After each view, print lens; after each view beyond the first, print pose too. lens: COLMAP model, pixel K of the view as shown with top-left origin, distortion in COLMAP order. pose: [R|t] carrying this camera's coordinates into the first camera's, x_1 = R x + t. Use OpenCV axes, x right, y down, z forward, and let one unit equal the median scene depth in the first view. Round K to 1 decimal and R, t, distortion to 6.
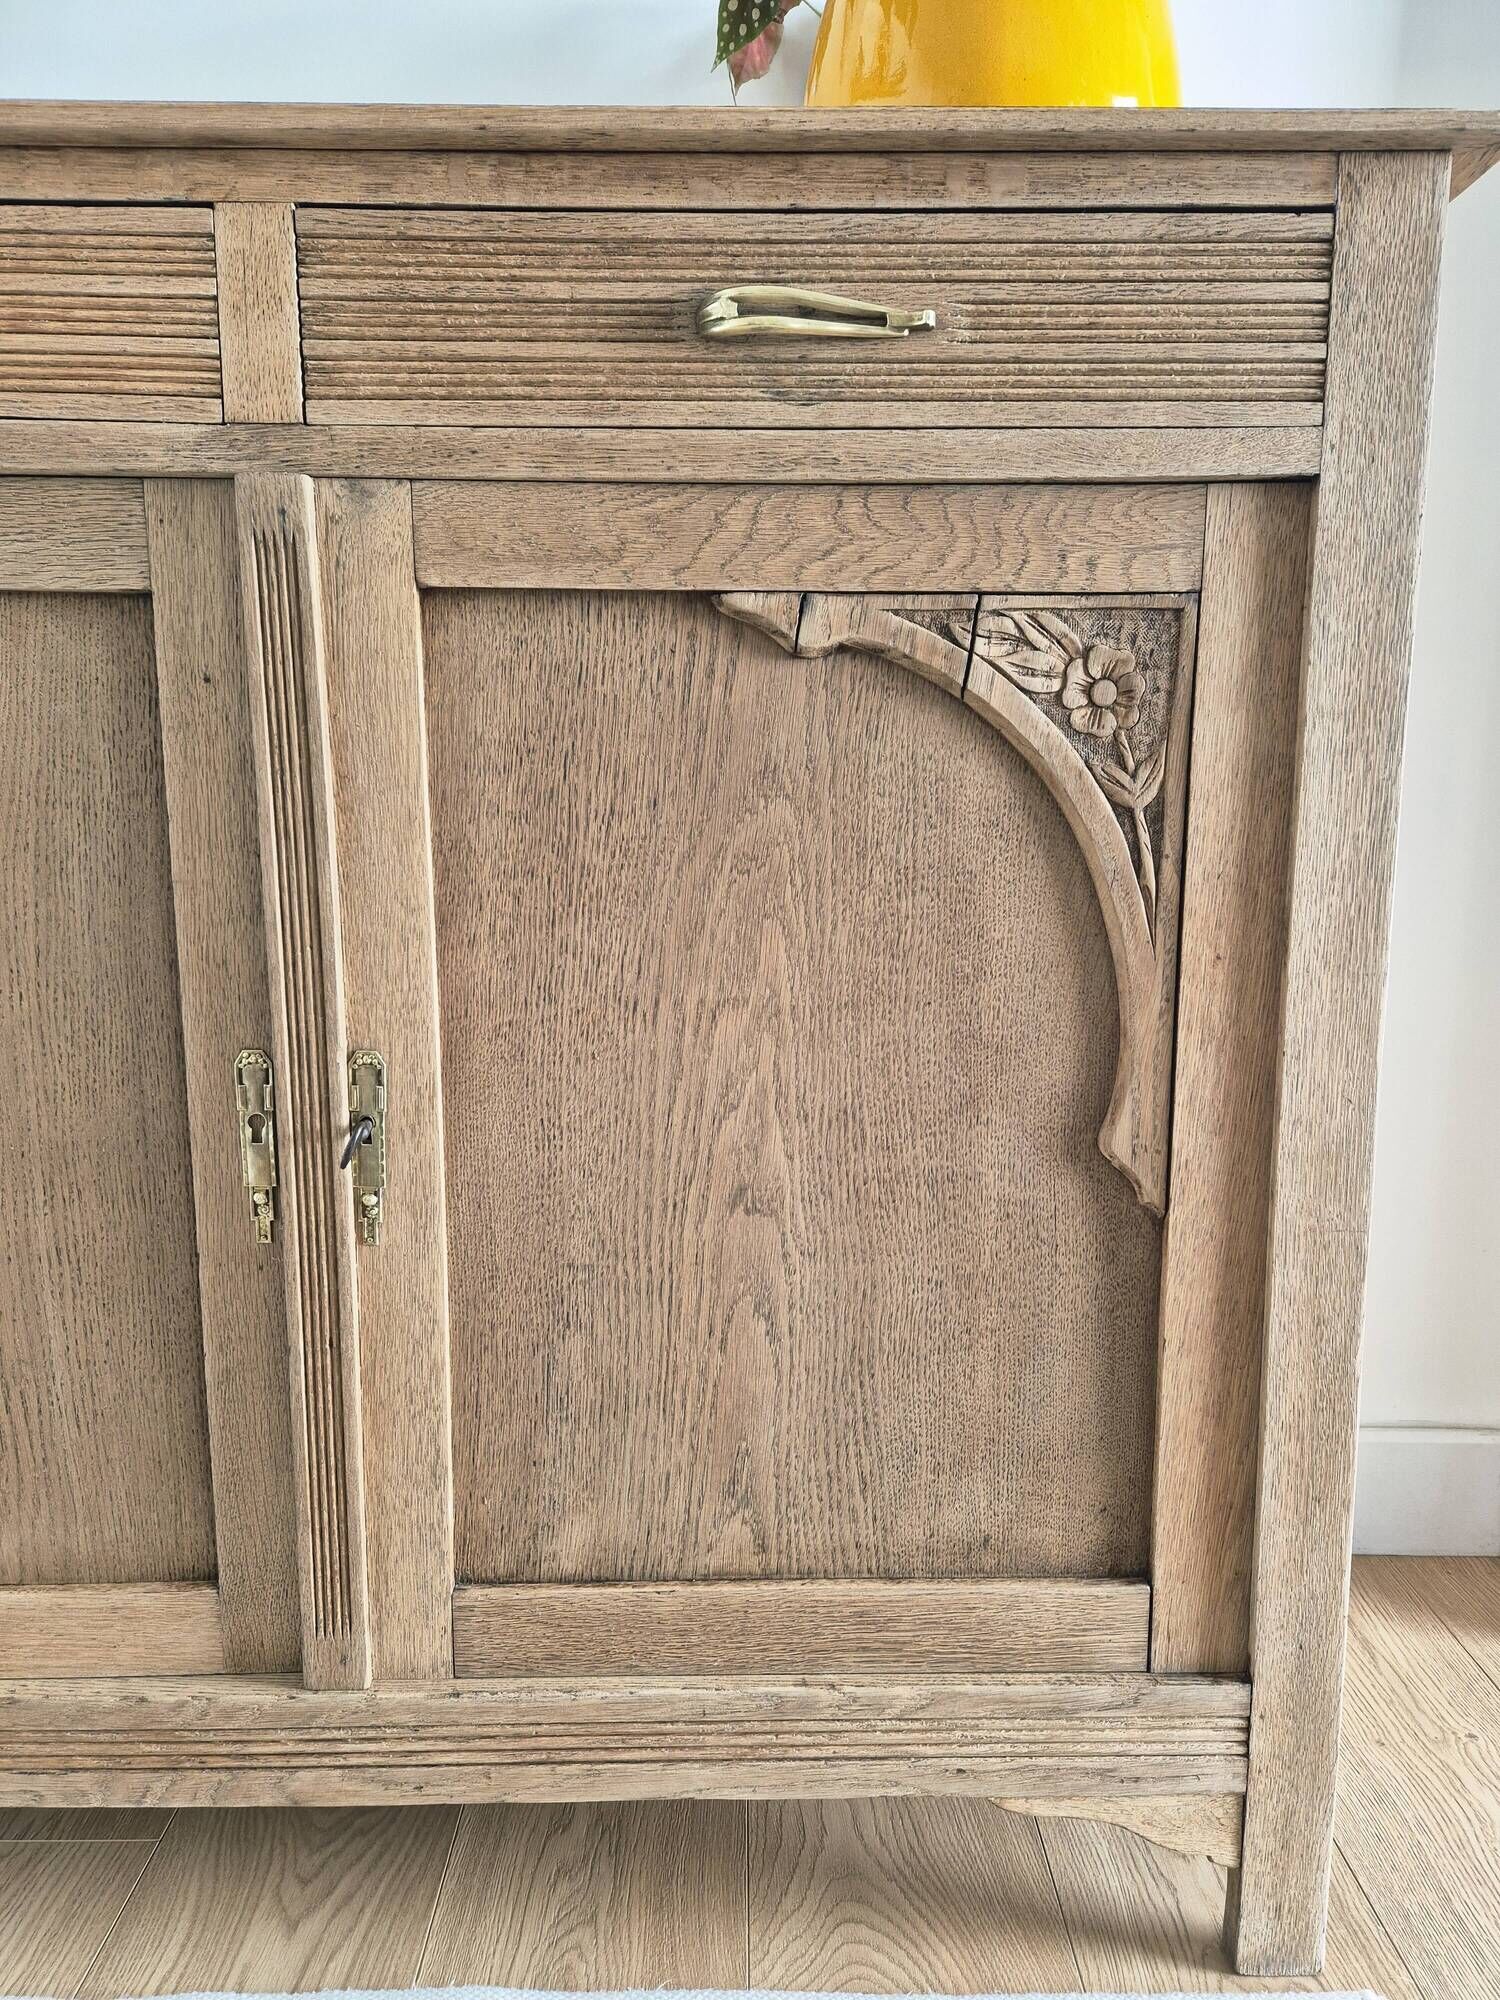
lens RADIAL K [[1349.0, 0, 752.2], [0, 1349.0, 1006.8], [0, 0, 1]] dist [0.076603, -0.071844]
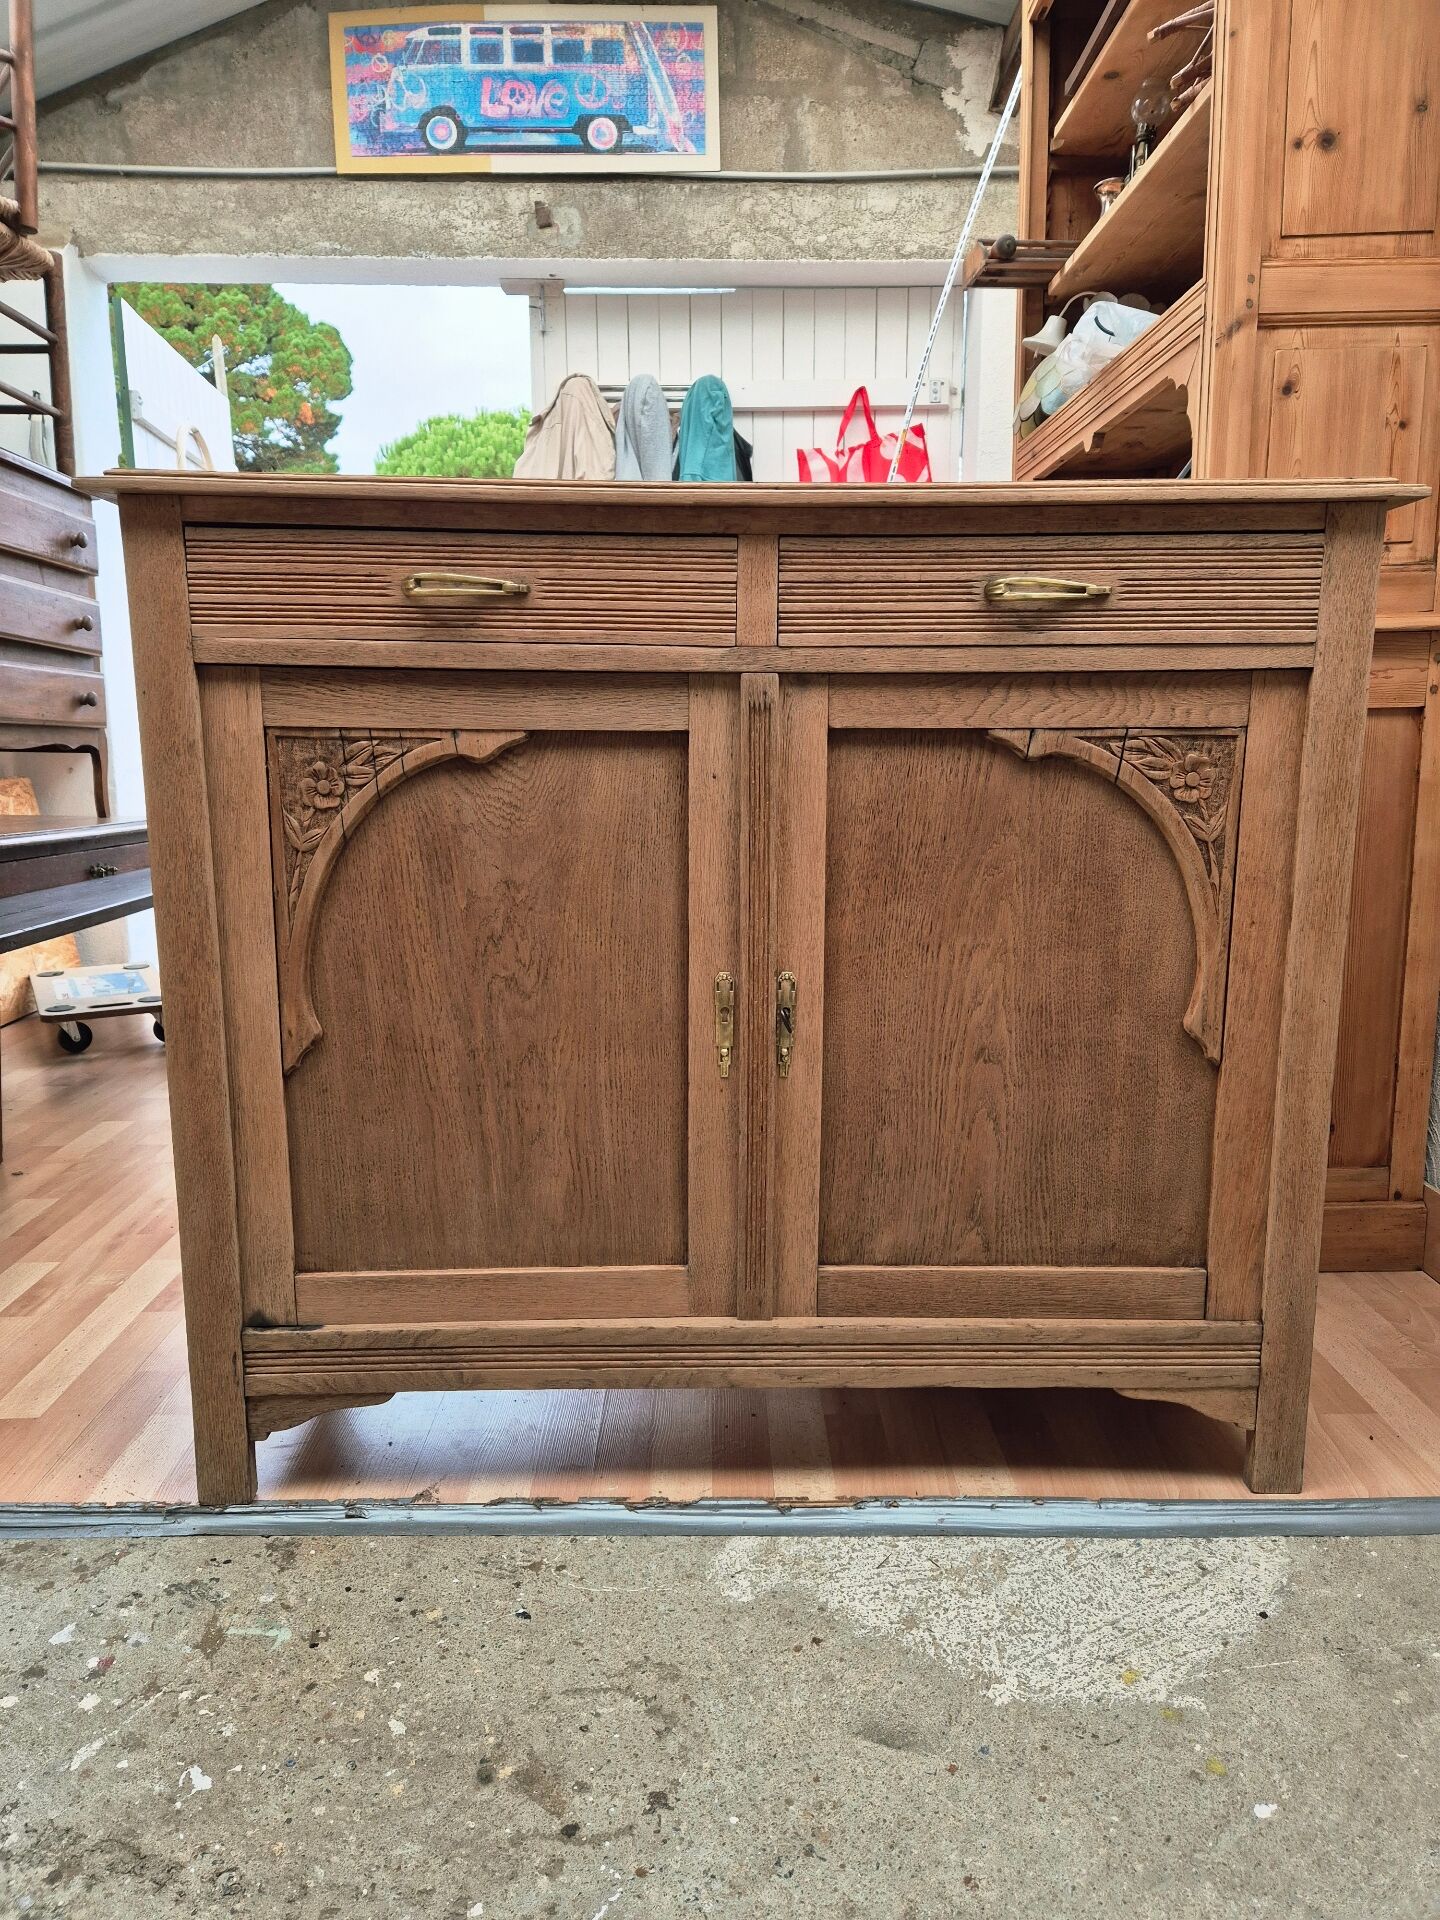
lens RADIAL K [[1278.1, 0, 721.8], [0, 1278.1, 952.1], [0, 0, 1]] dist [0.088369, -0.076027]
pose [[0.999985, -0.000210, 0.005501, -0.382757], [0.000073, 0.999690, 0.024916, -0.039153], [-0.005505, -0.024916, 0.999674, -0.744647]]
